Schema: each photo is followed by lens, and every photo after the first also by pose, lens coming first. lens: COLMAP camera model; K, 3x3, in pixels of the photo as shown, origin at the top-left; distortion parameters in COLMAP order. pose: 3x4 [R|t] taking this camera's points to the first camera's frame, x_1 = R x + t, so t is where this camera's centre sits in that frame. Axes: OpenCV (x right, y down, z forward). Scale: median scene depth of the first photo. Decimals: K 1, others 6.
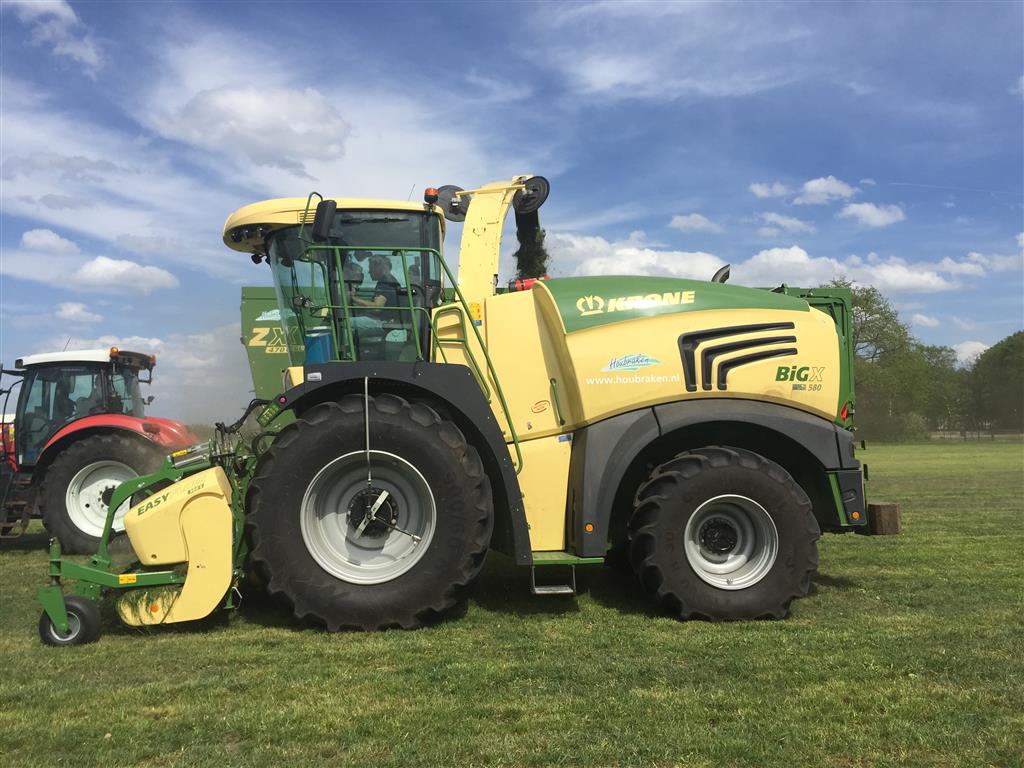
lens RADIAL K [[892.4, 0, 510.4], [0, 892.4, 362.8], [0, 0, 1]] dist [0.056231, 0.017586]
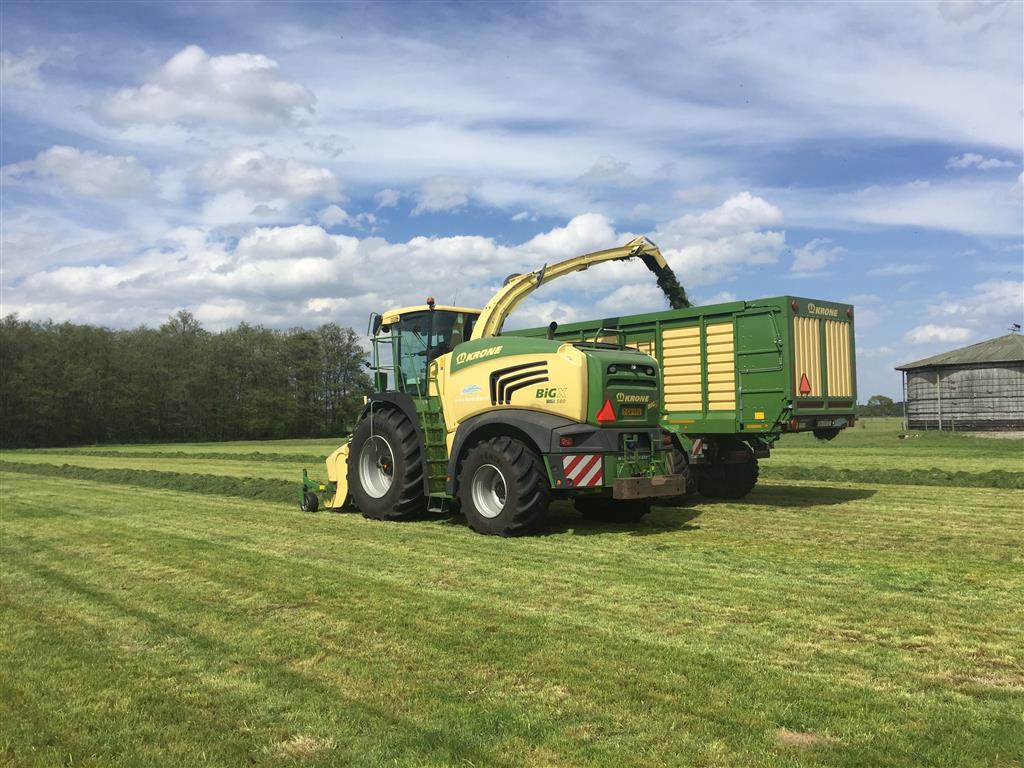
lens RADIAL K [[956.7, 0, 537.3], [0, 956.7, 385.8], [0, 0, 1]] dist [0.118753, -0.007431]
pose [[0.594583, -0.021512, -0.803746, 0.133190], [0.067497, 0.997449, 0.023235, -0.003284], [0.801196, -0.068066, 0.594518, -0.001946]]
